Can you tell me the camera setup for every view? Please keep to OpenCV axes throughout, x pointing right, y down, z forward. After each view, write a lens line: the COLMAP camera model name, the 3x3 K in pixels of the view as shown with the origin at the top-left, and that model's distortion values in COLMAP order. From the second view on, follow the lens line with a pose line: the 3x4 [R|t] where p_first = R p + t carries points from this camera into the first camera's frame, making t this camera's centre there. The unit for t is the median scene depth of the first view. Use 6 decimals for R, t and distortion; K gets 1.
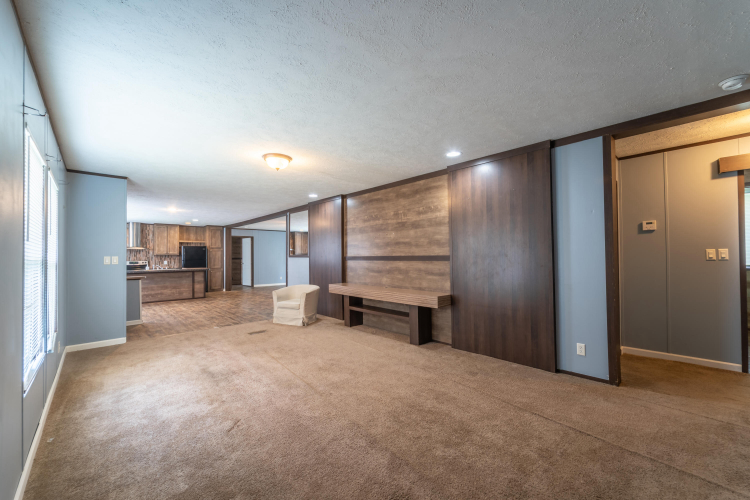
lens RADIAL K [[307.0, 0, 387.4], [0, 307.0, 252.6], [0, 0, 1]] dist [-0.000101, -0.000102]
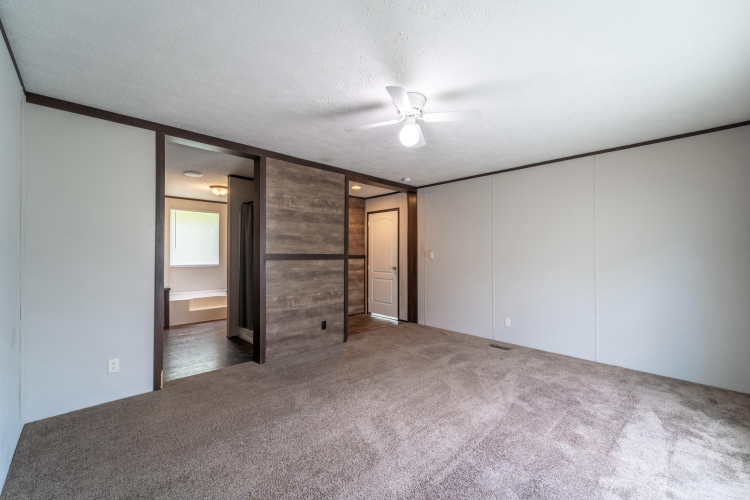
lens RADIAL K [[307.0, 0, 387.4], [0, 307.0, 252.6], [0, 0, 1]] dist [-0.000101, -0.000102]
pose [[-0.018970, 0.017282, 0.999671, -0.765154], [-0.012517, 0.999768, -0.017522, 0.018585], [-0.999742, -0.012845, -0.018749, 0.807197]]
